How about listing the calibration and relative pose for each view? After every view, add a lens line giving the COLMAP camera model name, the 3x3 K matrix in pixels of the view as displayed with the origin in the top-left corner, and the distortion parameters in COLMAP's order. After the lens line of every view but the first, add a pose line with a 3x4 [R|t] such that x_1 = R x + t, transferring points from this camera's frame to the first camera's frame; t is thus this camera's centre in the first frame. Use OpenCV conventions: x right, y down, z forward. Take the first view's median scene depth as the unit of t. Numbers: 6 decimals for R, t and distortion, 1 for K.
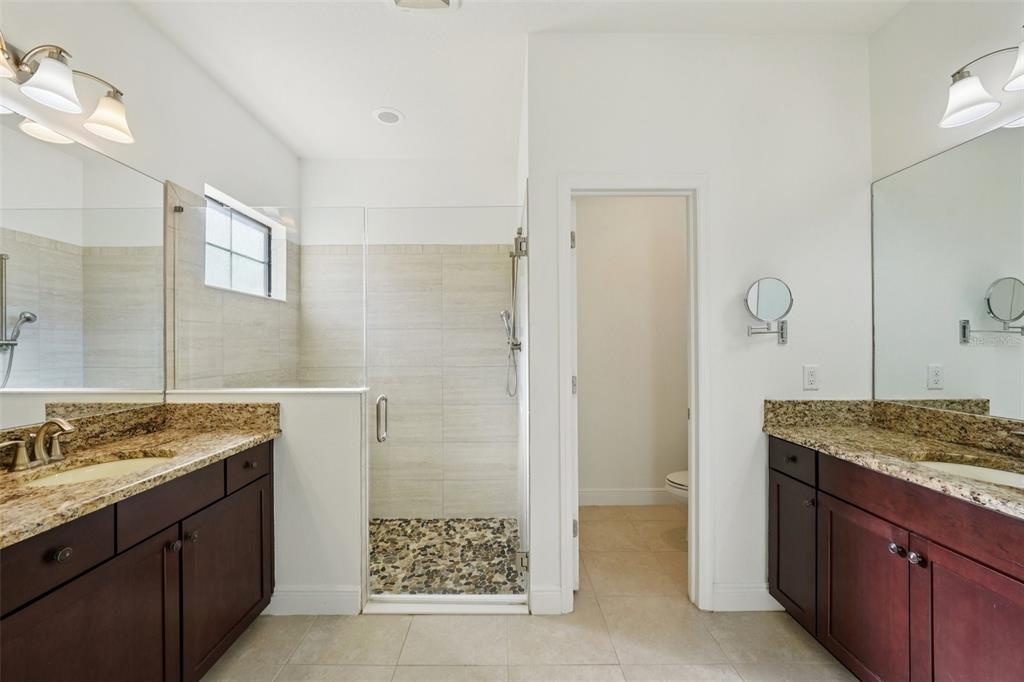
lens RADIAL K [[423.1, 0, 506.6], [0, 423.1, 344.6], [0, 0, 1]] dist [0.004840, 0.001401]
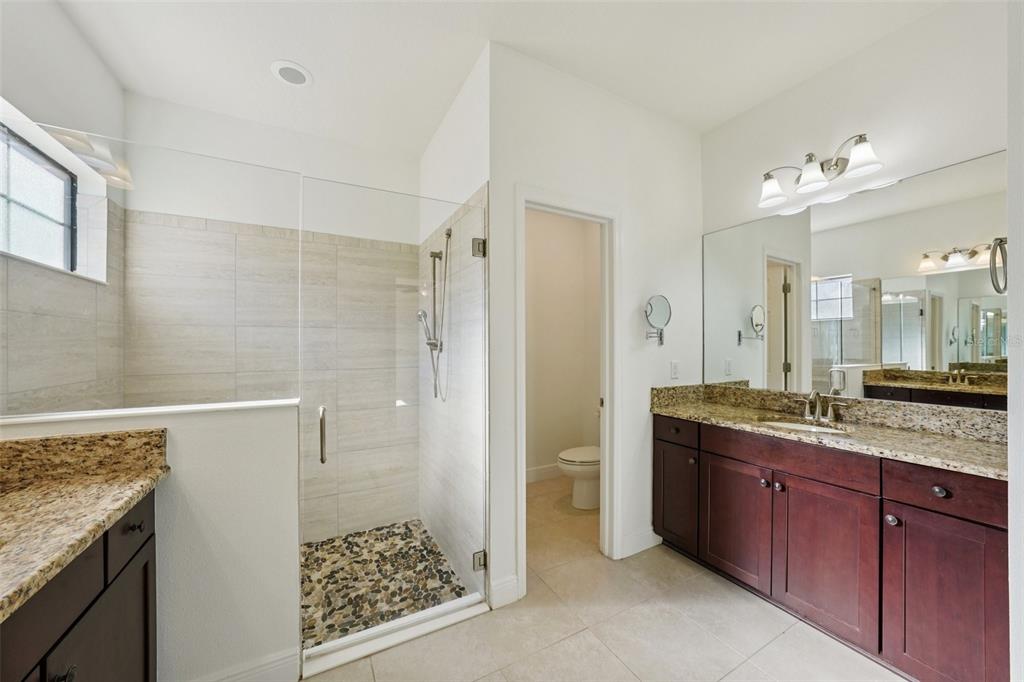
lens RADIAL K [[371.5, 0, 517.3], [0, 371.5, 345.2], [0, 0, 1]] dist [-0.012455, 0.002187]
pose [[0.876359, 0.003051, 0.481650, -0.315725], [-0.002311, 0.999995, -0.002129, 0.001470], [-0.481654, 0.000753, 0.876361, 0.190405]]
